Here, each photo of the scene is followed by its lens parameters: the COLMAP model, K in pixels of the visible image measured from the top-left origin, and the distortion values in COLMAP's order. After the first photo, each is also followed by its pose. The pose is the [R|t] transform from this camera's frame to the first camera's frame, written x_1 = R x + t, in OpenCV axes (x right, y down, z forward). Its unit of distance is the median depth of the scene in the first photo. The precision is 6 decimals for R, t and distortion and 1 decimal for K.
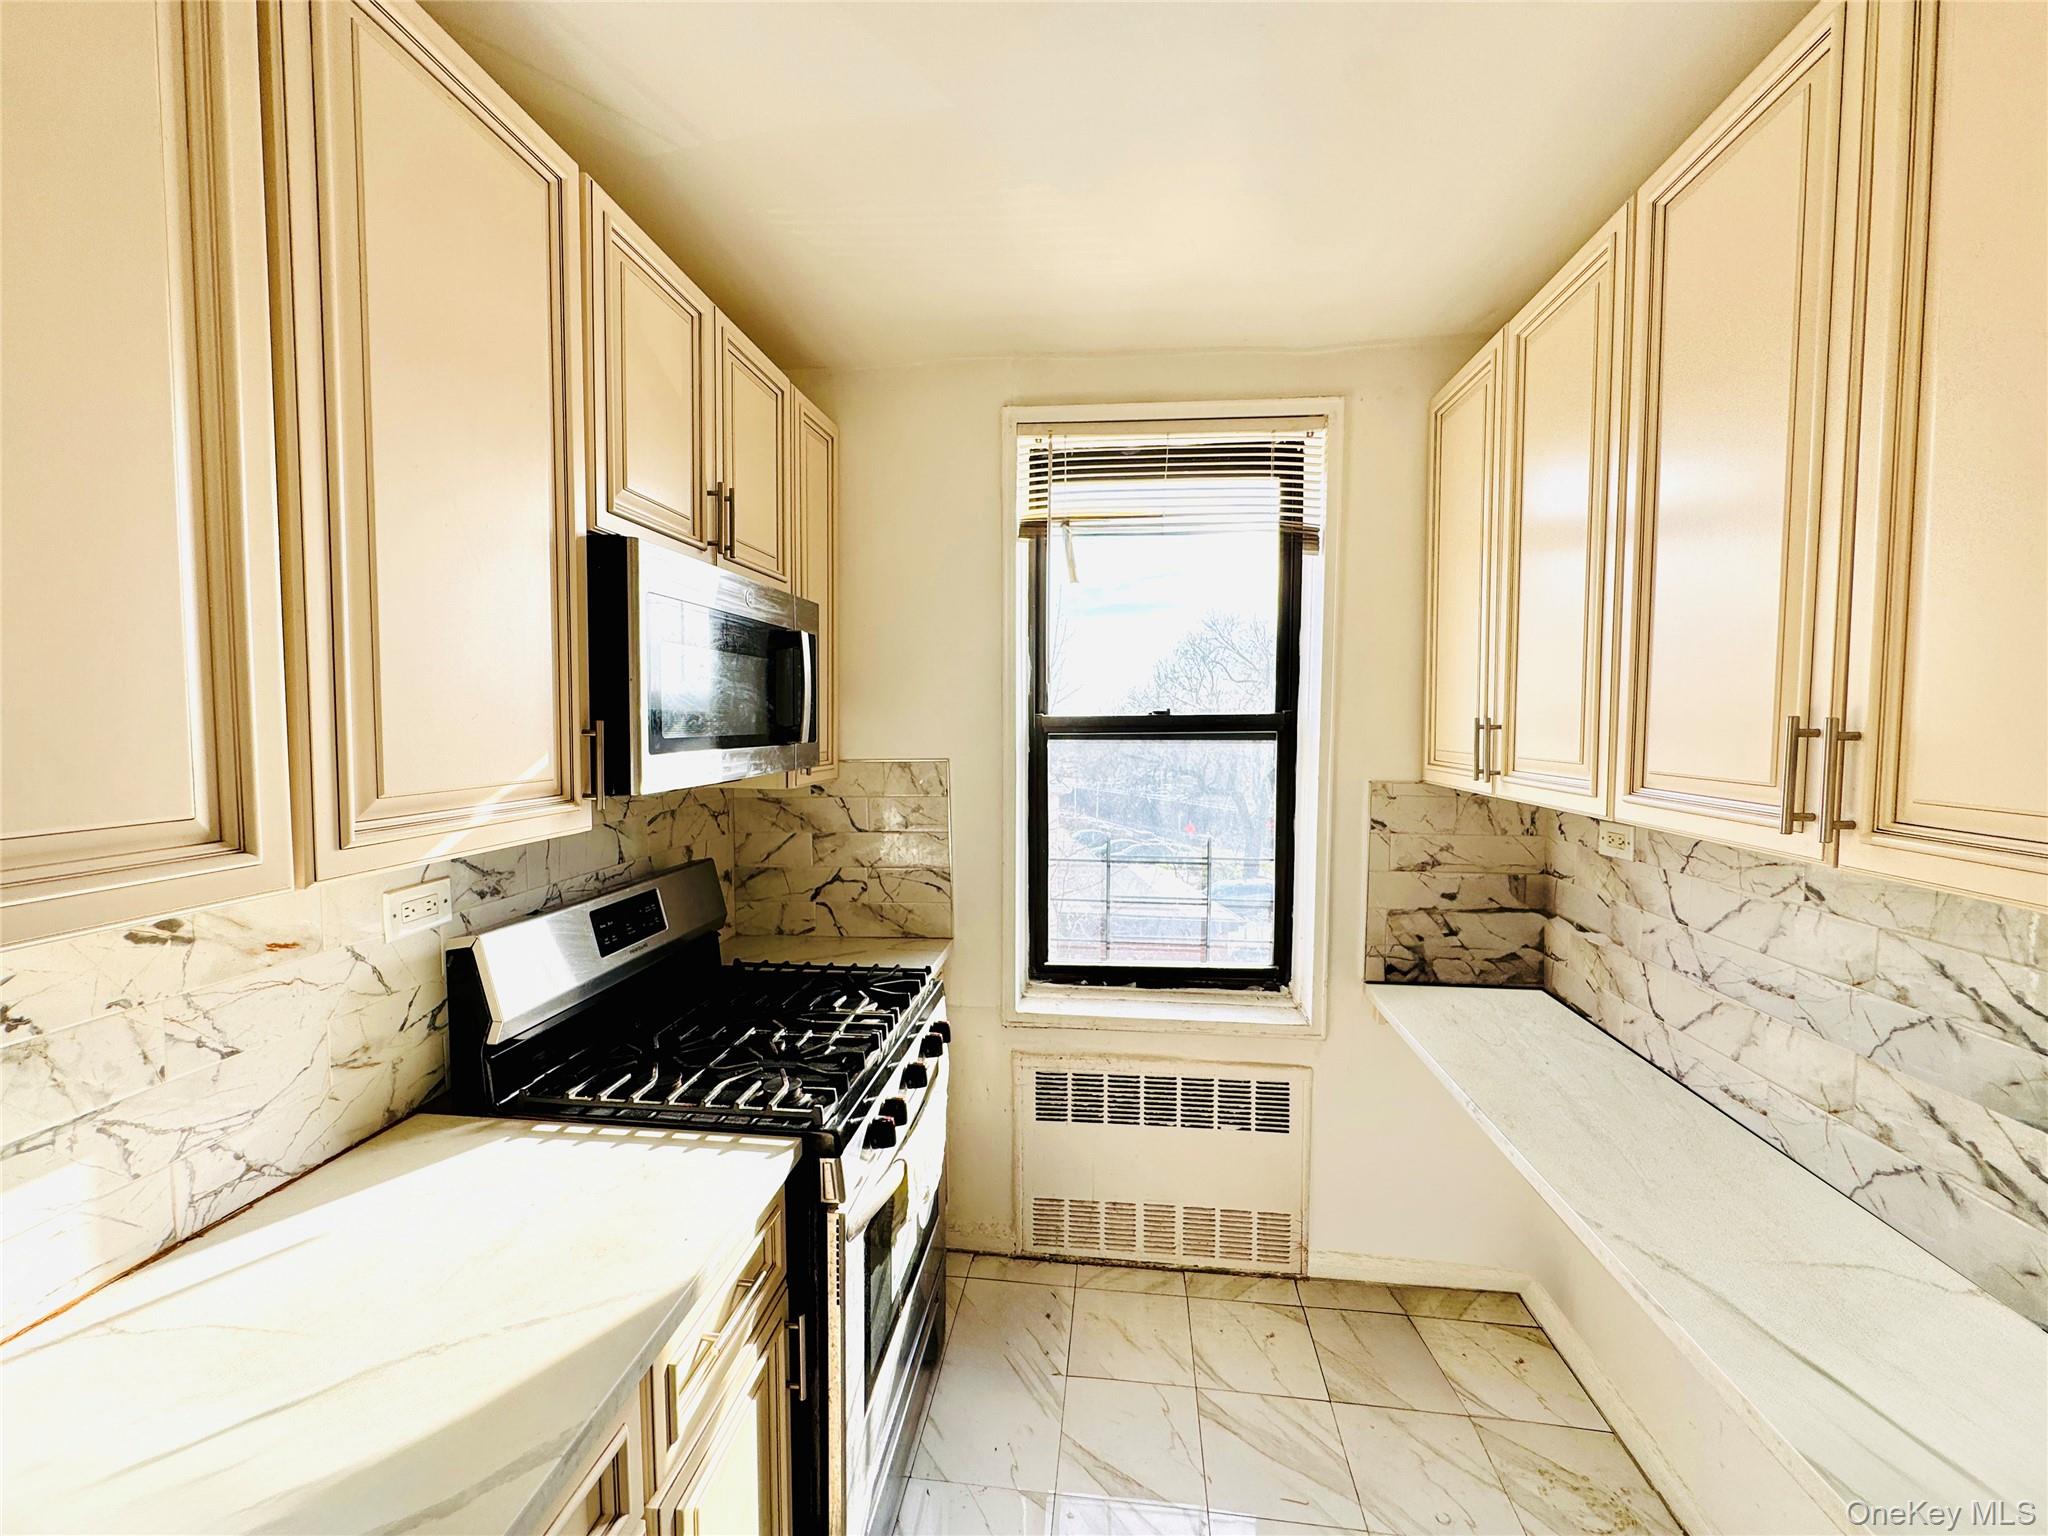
lens RADIAL K [[818.2, 0, 1022.3], [0, 818.2, 773.3], [0, 0, 1]] dist [0.000739, 0.000015]
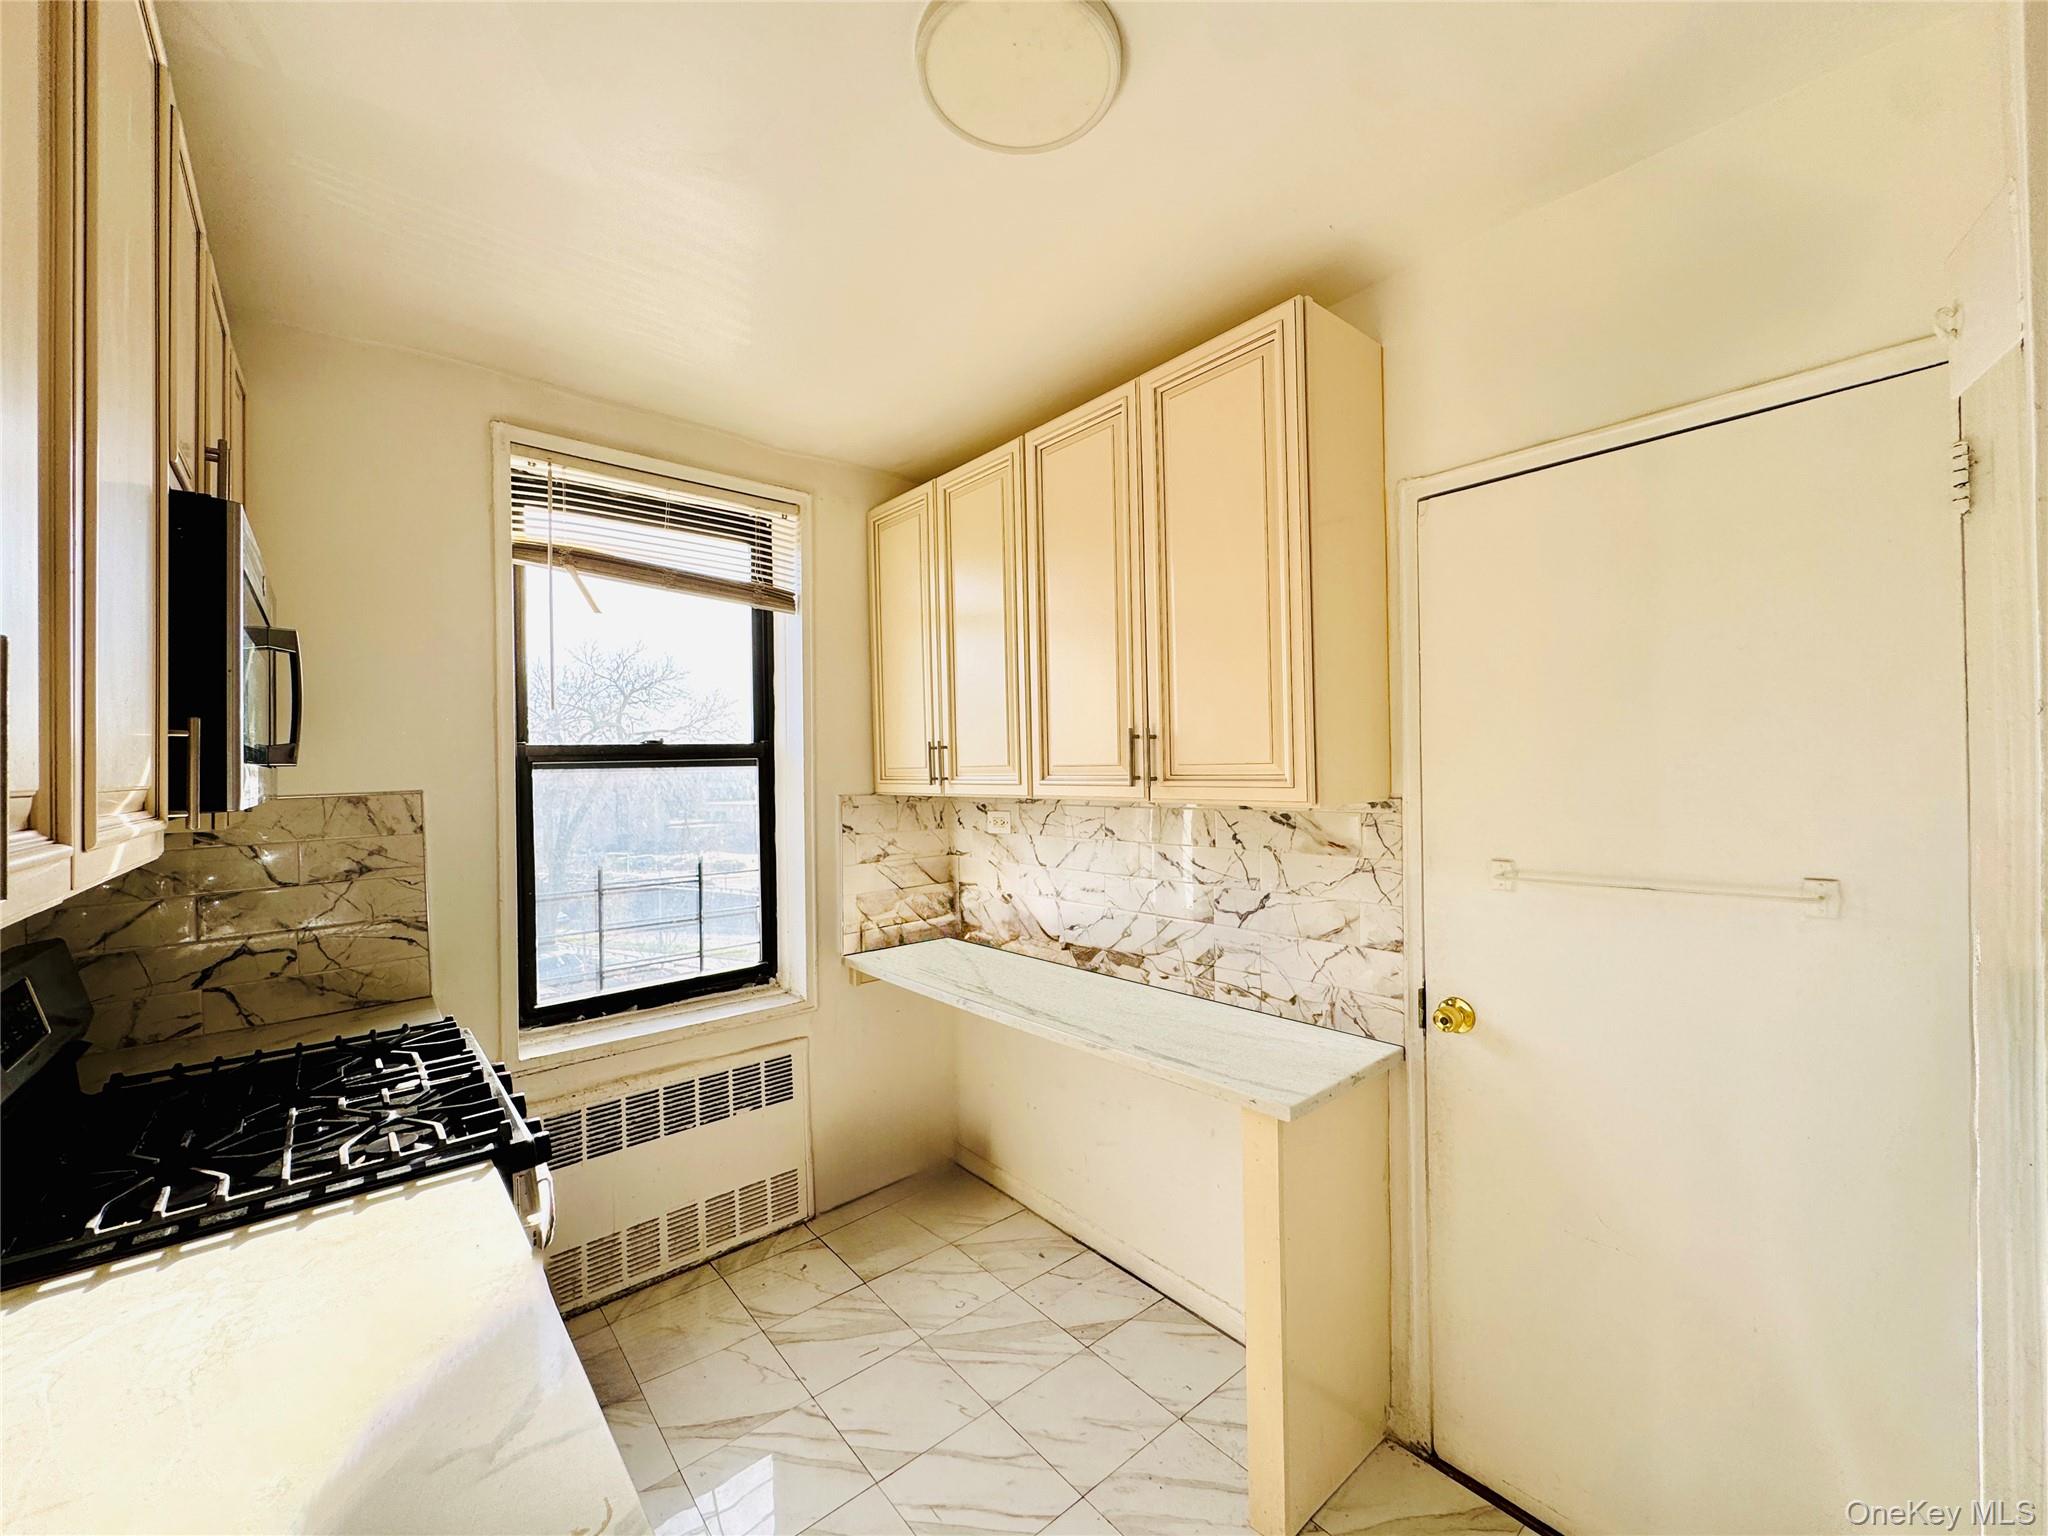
lens RADIAL K [[818.2, 0, 1022.3], [0, 818.2, 773.3], [0, 0, 1]] dist [0.000739, 0.000015]
pose [[0.686039, -0.019155, 0.727312, -0.291682], [0.066720, 0.997098, -0.036673, 0.039833], [-0.724499, 0.073685, 0.685326, -0.076284]]
